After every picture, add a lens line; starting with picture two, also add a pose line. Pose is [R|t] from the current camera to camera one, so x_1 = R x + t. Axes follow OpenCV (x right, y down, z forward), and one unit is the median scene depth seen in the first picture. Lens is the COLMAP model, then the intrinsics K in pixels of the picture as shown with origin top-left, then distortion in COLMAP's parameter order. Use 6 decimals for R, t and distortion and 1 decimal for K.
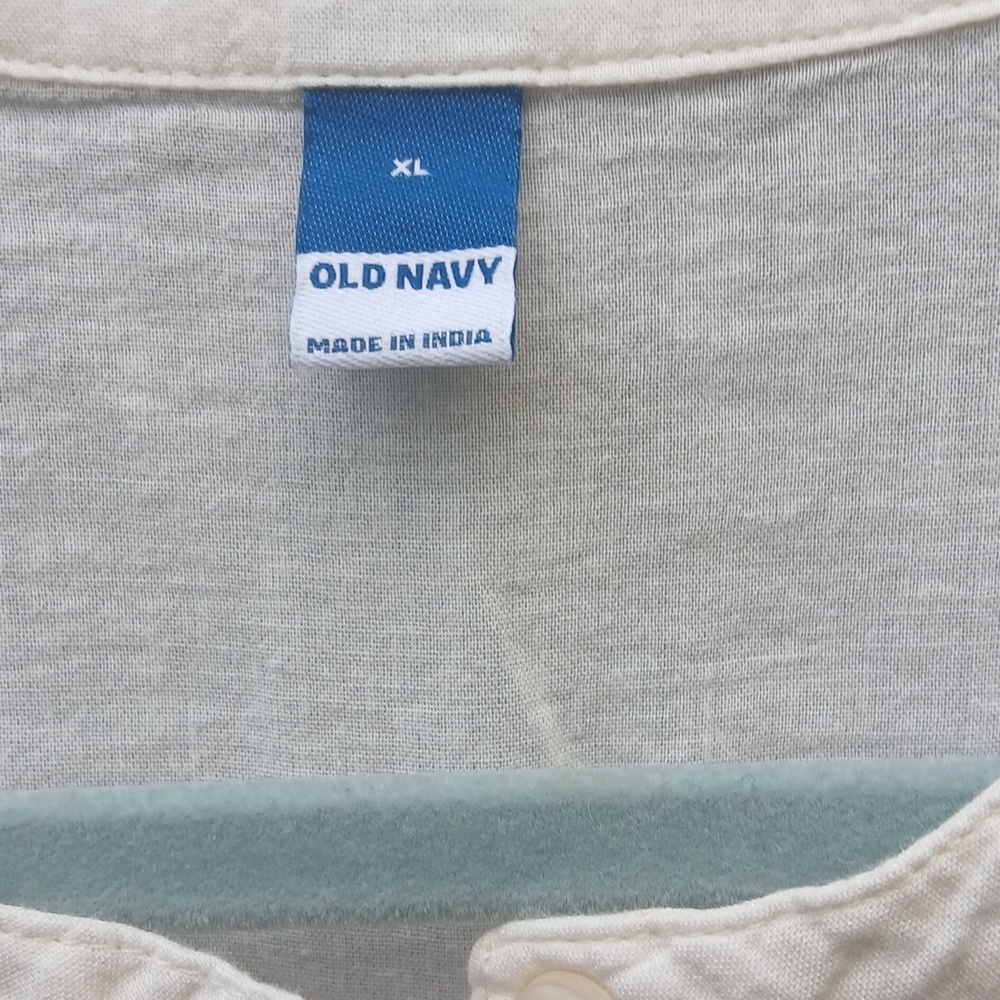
lens RADIAL K [[1715.1, 0, 495.1], [0, 1715.1, 527.9], [0, 0, 1]] dist [0.140025, -0.405817]
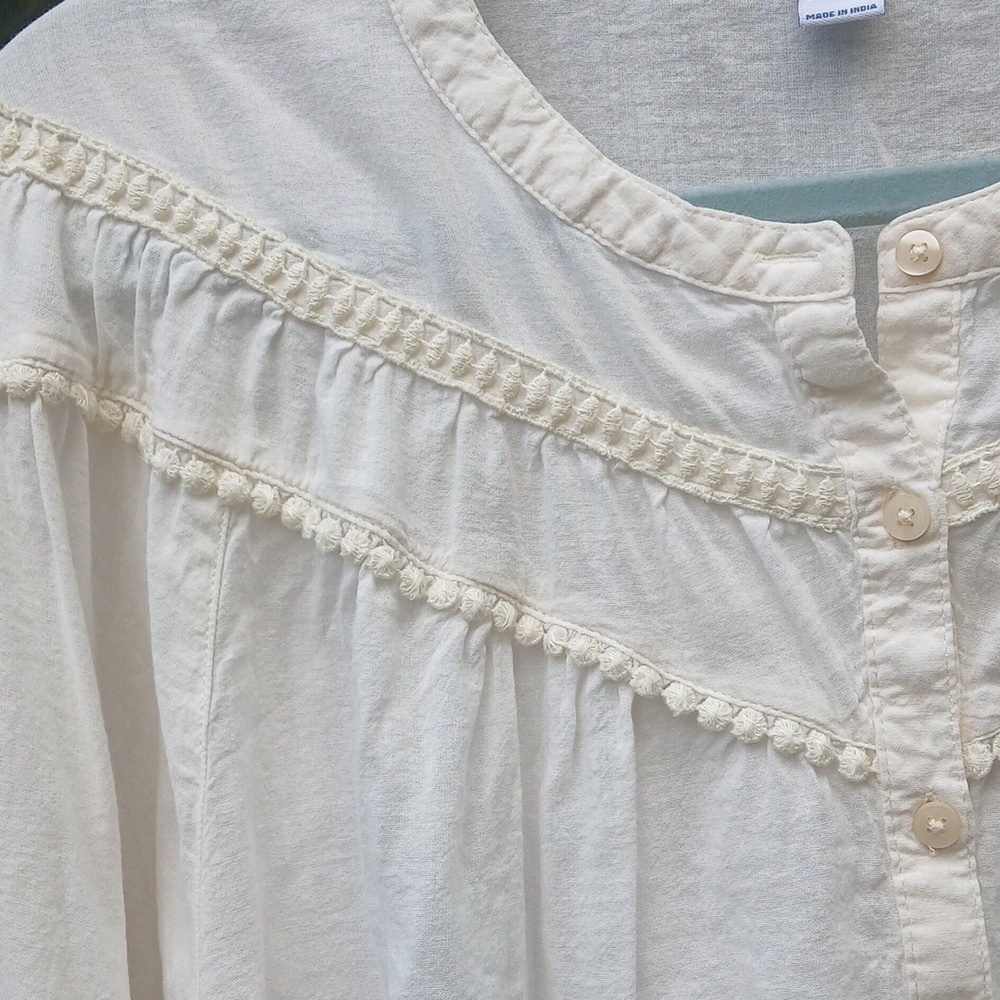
lens RADIAL K [[1715.1, 0, 495.1], [0, 1715.1, 527.9], [0, 0, 1]] dist [0.140025, -0.405817]
pose [[0.996520, -0.039497, -0.073401, -0.394775], [0.028425, 0.988848, -0.146193, 0.989137], [0.078356, 0.143598, 0.986529, -1.489648]]
